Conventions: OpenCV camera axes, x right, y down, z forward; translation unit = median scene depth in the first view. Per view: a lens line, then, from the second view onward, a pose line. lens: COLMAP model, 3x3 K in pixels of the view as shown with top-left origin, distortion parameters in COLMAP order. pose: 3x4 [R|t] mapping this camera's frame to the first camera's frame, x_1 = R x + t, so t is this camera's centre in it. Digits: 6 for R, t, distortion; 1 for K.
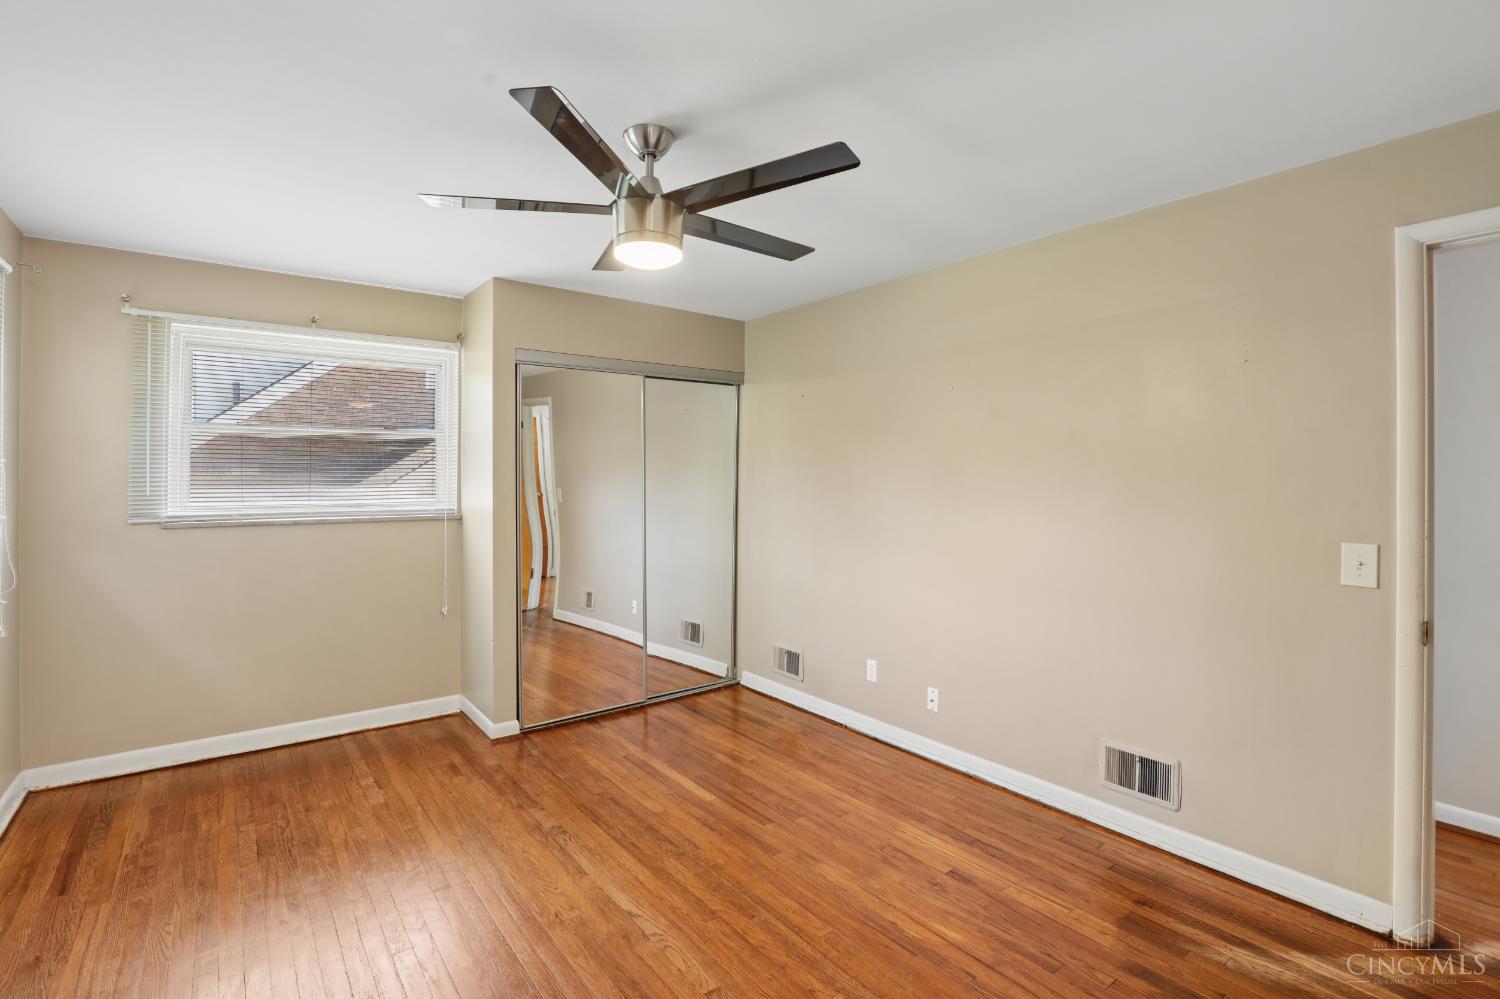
lens RADIAL K [[691.8, 0, 748.3], [0, 691.8, 477.4], [0, 0, 1]] dist [-0.033109, 0.004773]
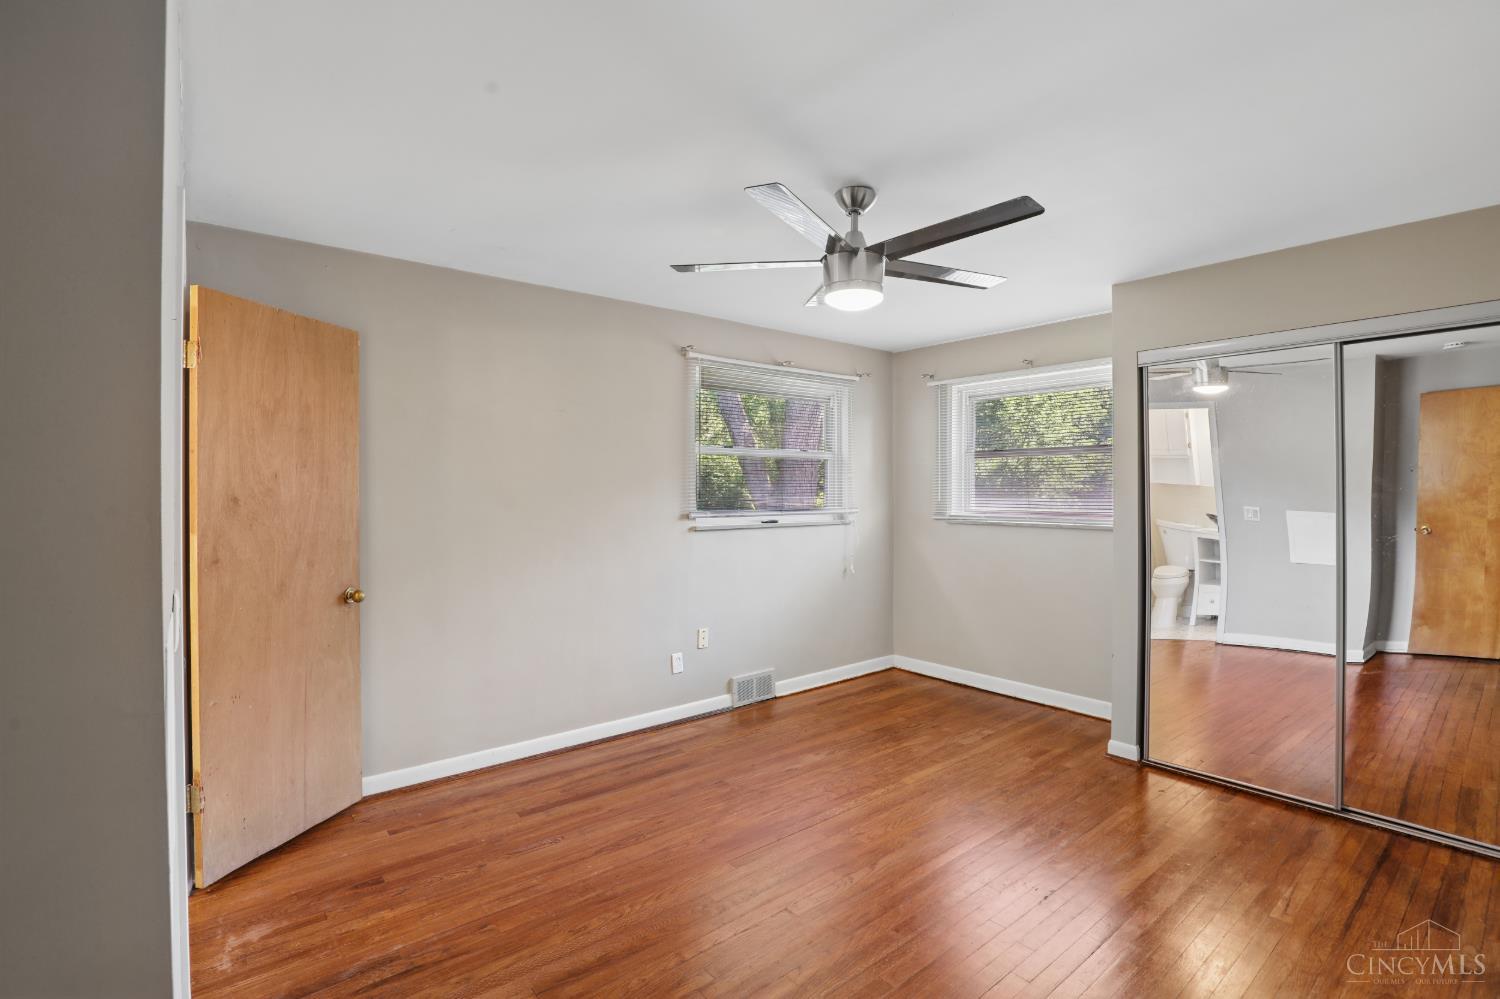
lens RADIAL K [[691.8, 0, 754.7], [0, 691.8, 492.8], [0, 0, 1]] dist [-0.033109, 0.004773]
pose [[0.036081, 0.002597, -0.999346, 0.709862], [0.003313, 0.999991, 0.002718, 0.001898], [0.999343, -0.003409, 0.036072, 0.545869]]
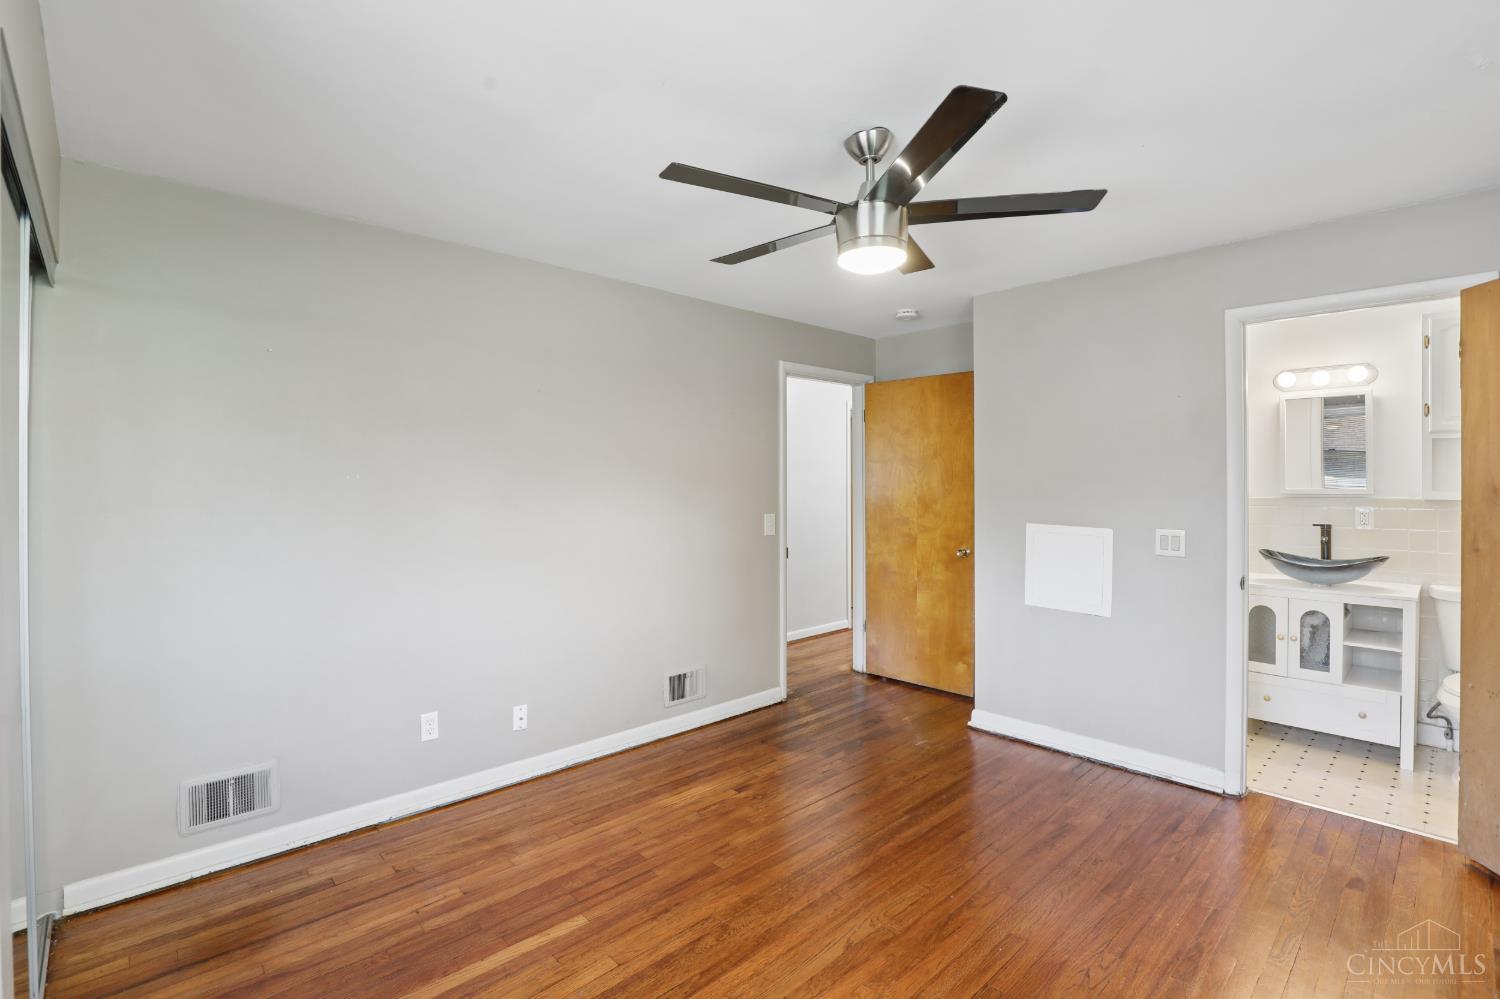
lens RADIAL K [[691.8, 0, 746.6], [0, 691.8, 493.0], [0, 0, 1]] dist [-0.033109, 0.004773]
pose [[-0.097589, -0.017325, 0.995076, -0.779496], [-0.000575, 0.999849, 0.017352, 0.000385], [-0.995227, 0.001121, -0.097584, 0.887014]]
